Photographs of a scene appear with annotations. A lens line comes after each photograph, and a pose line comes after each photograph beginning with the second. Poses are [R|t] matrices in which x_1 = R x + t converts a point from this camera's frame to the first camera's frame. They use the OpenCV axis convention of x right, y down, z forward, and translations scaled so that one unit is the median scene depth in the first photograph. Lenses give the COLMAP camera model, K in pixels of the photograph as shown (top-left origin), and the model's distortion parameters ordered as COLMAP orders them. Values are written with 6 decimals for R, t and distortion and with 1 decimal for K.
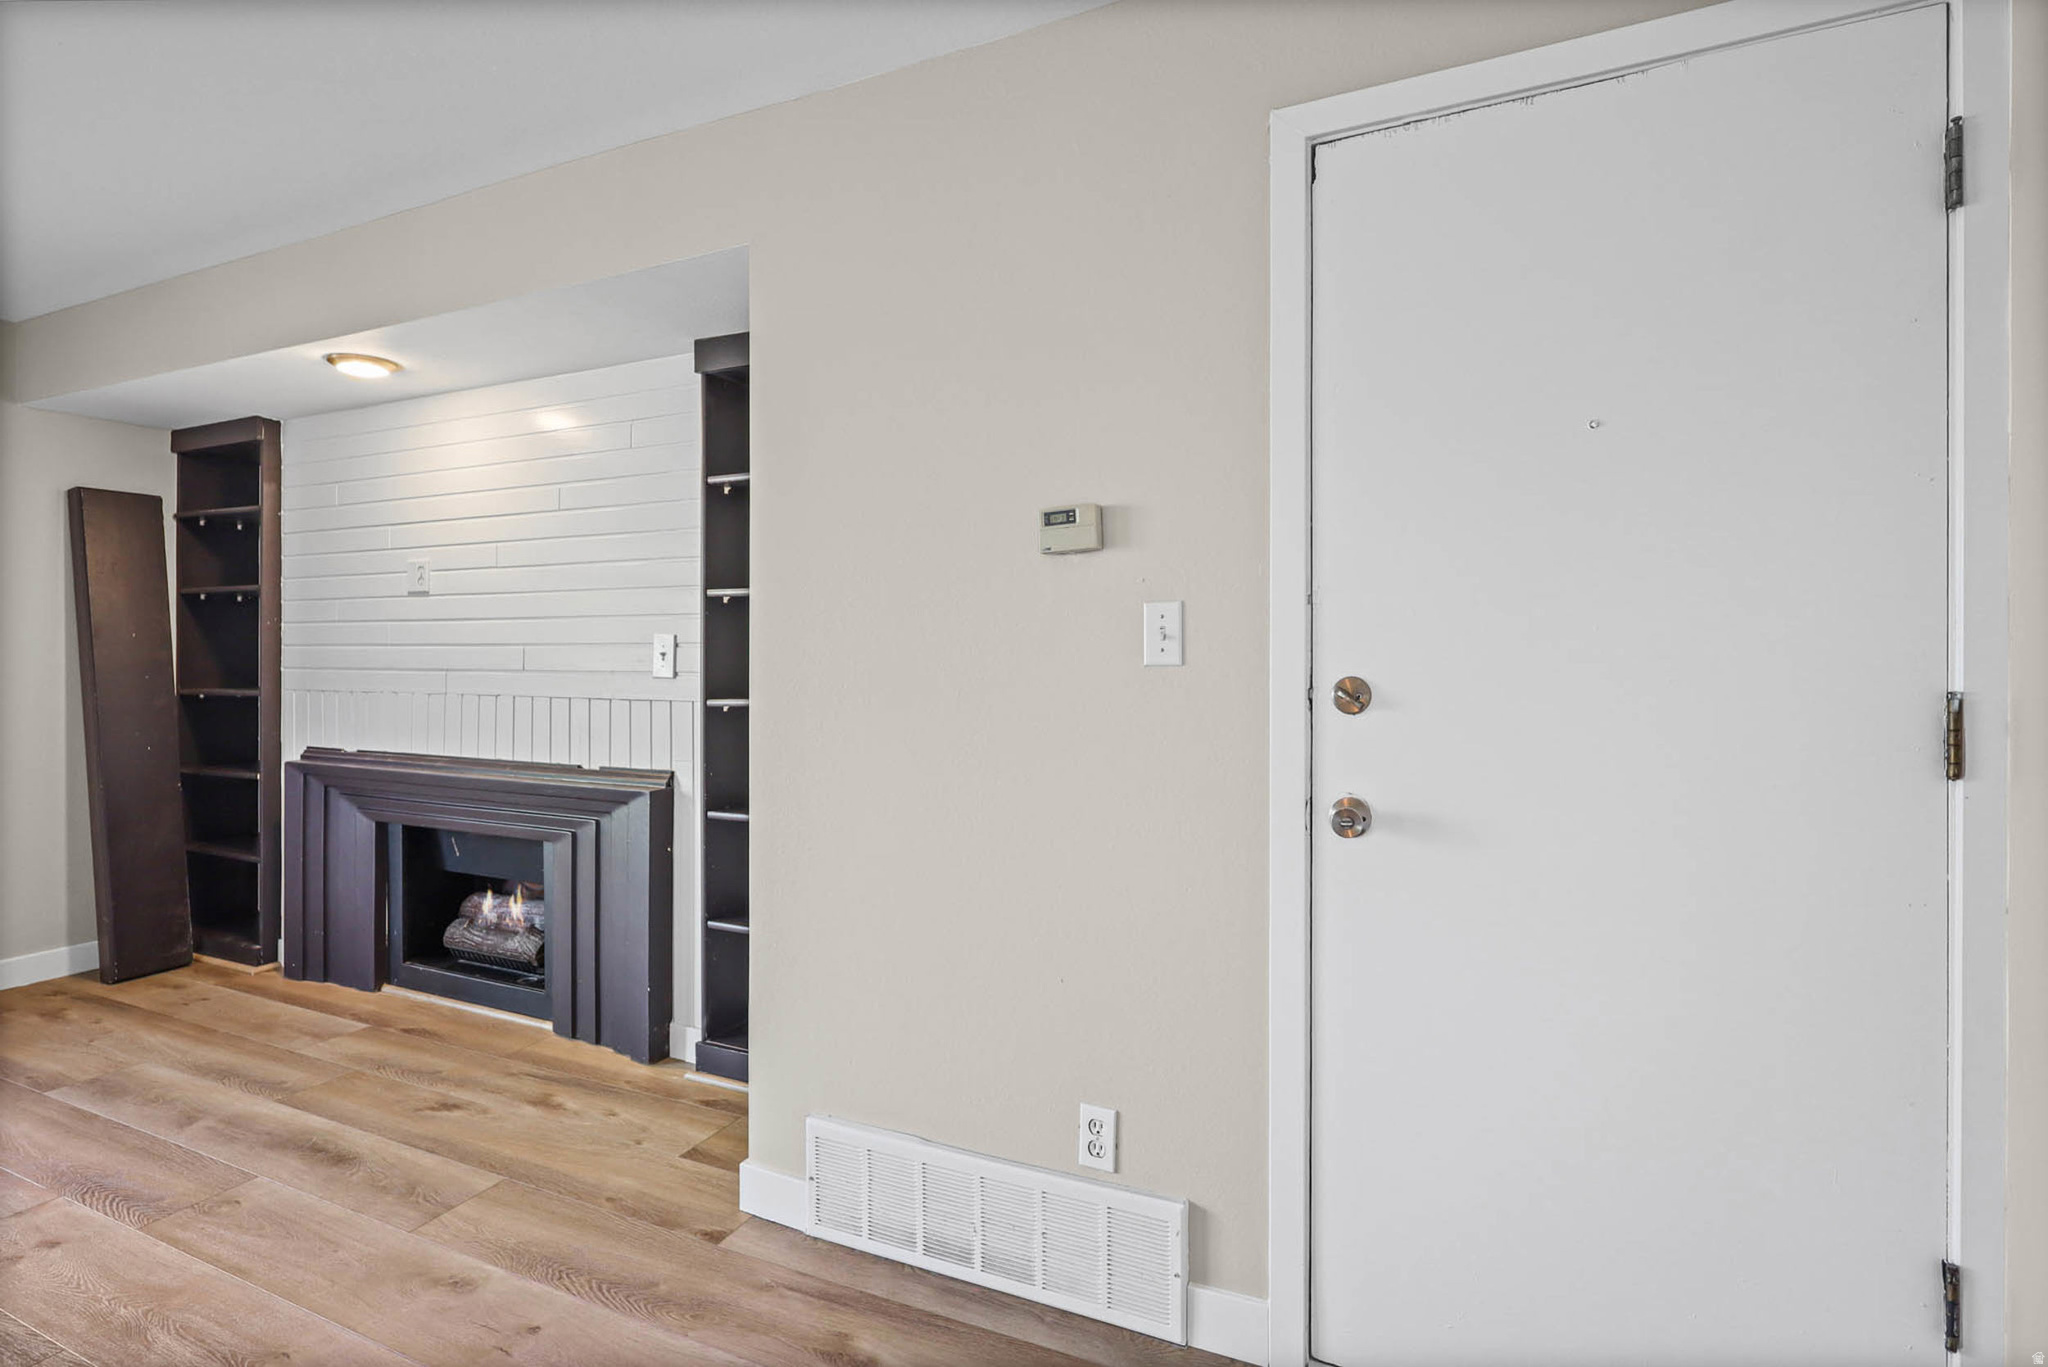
lens RADIAL K [[960.1, 0, 1019.8], [0, 960.1, 662.9], [0, 0, 1]] dist [-0.002028, -0.000177]
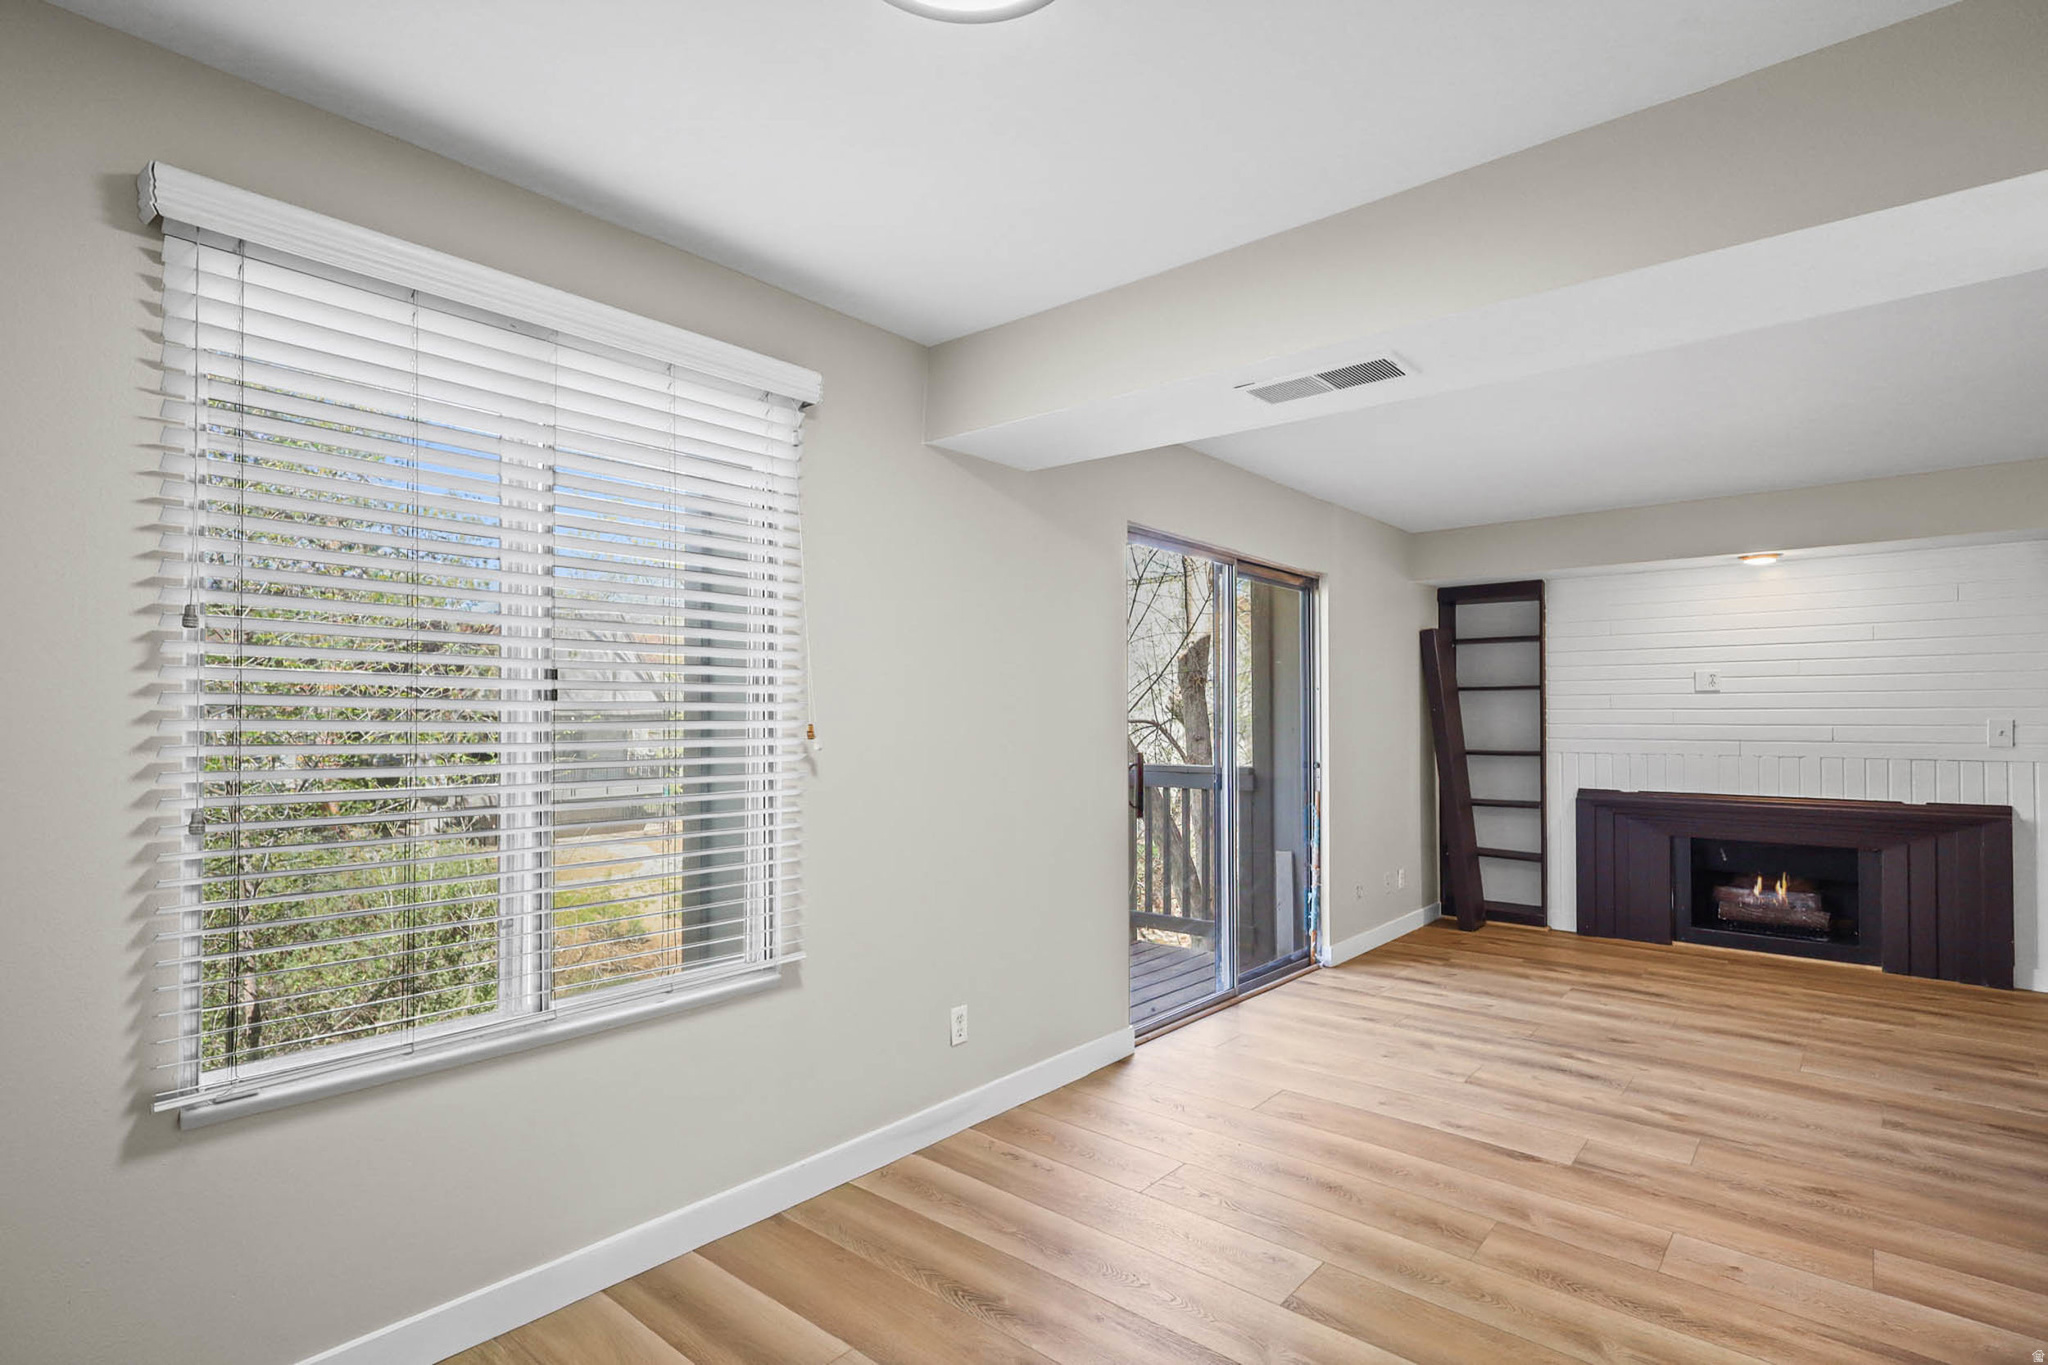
lens RADIAL K [[978.1, 0, 1022.0], [0, 978.1, 704.1], [0, 0, 1]] dist [-0.000460, -0.000240]
pose [[0.951022, -0.013300, -0.308836, -1.484334], [0.008599, 0.999826, -0.016578, -0.043523], [0.309003, 0.013110, 0.950971, -1.084430]]
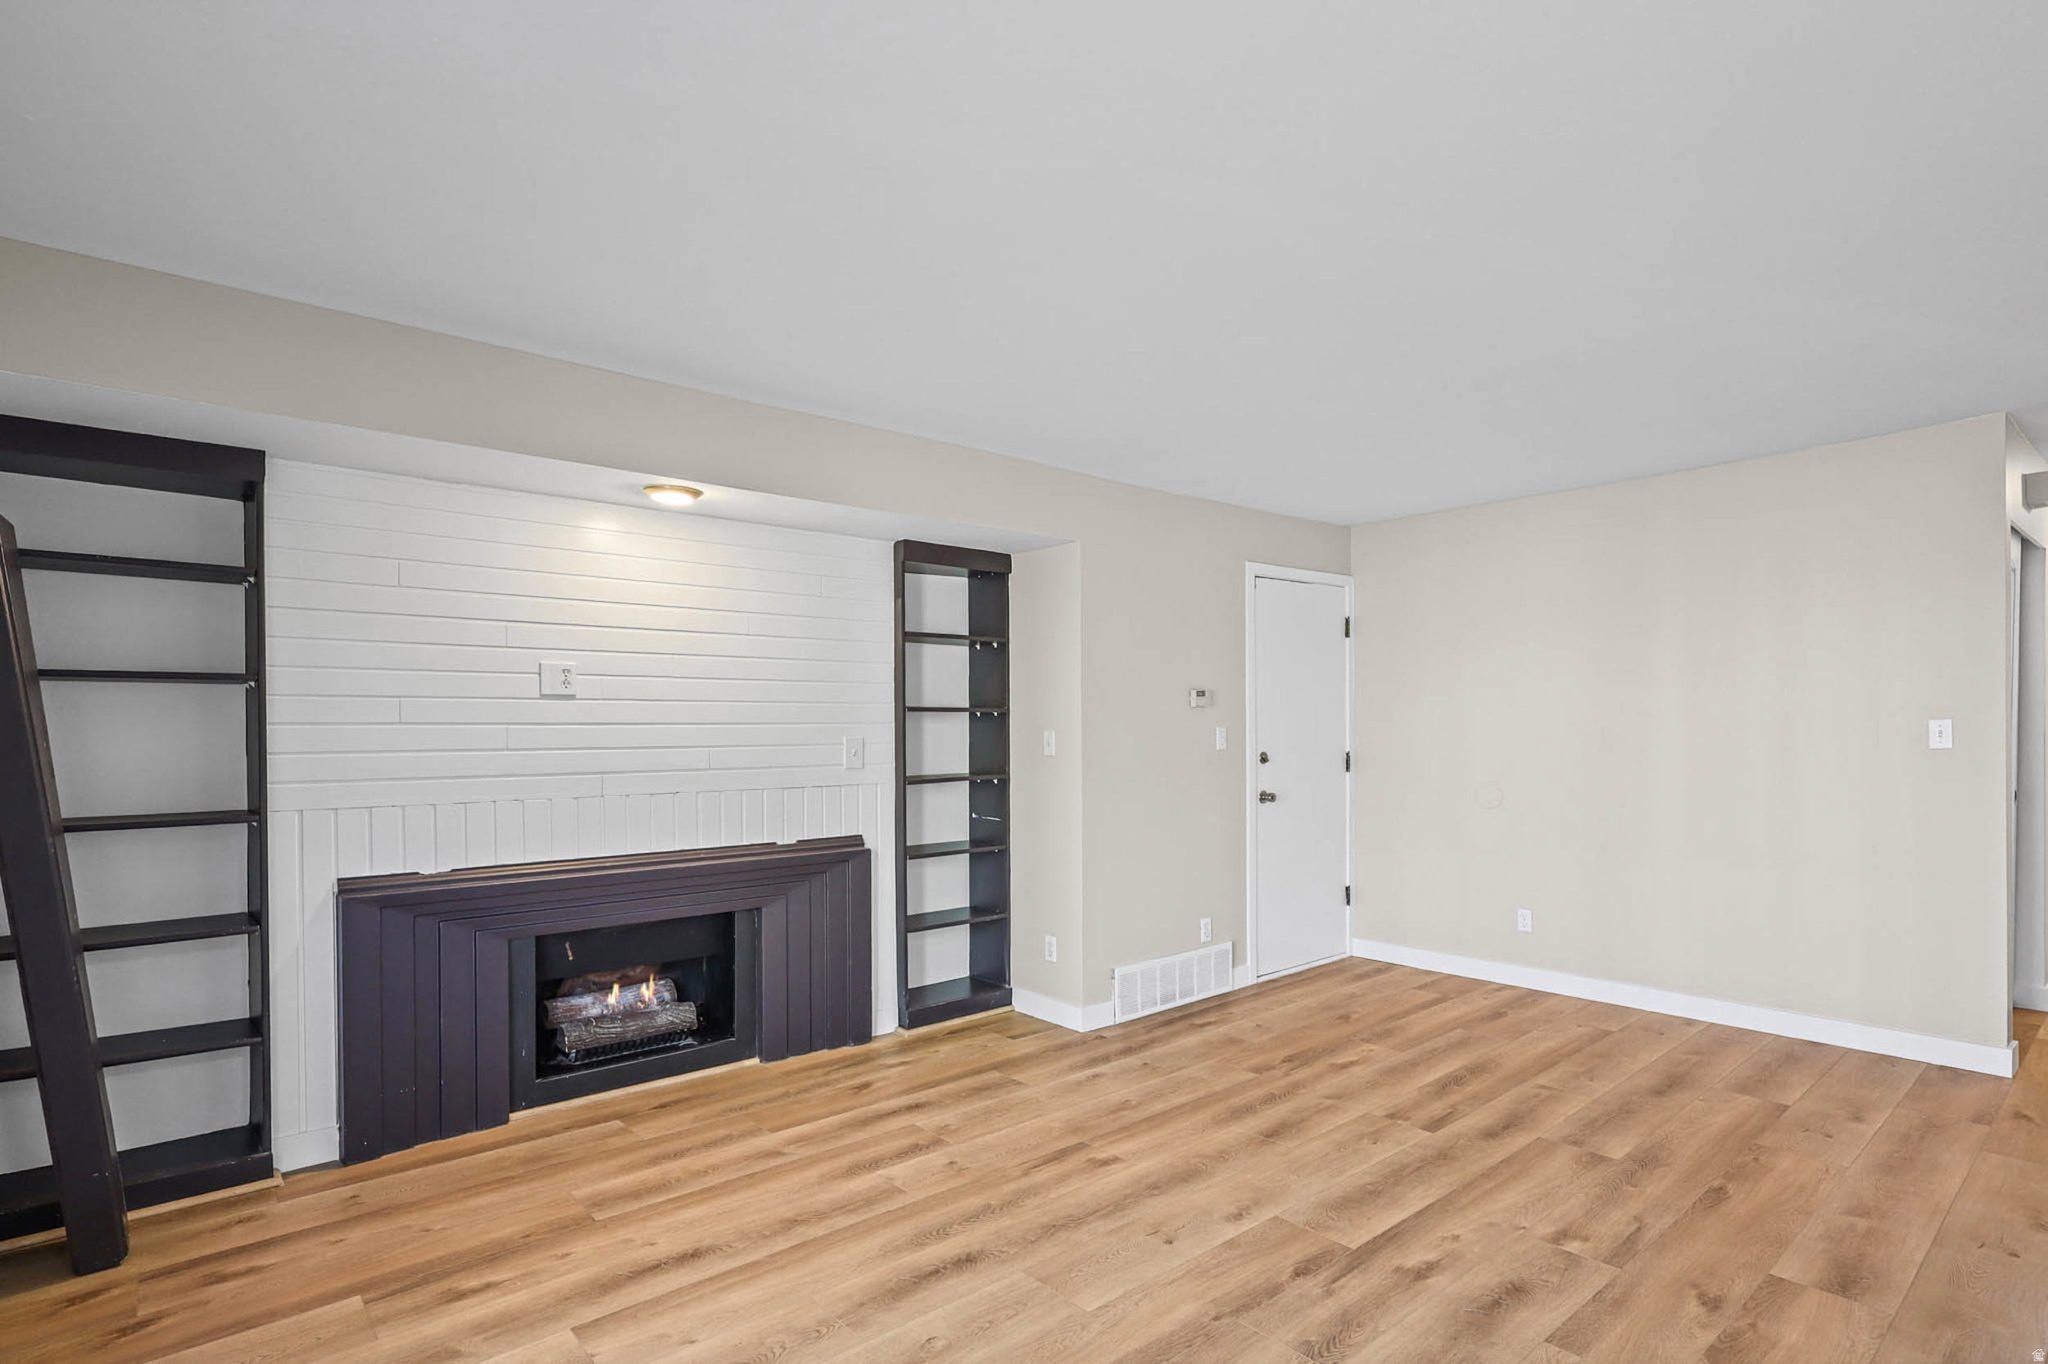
lens RADIAL K [[1001.8, 0, 1014.9], [0, 1001.8, 739.8], [0, 0, 1]] dist [-0.003906, -0.000075]
pose [[0.445091, -0.018150, 0.895302, -1.649197], [0.013060, 0.999820, 0.013777, -0.044623], [-0.895390, 0.005561, 0.445248, 0.157703]]
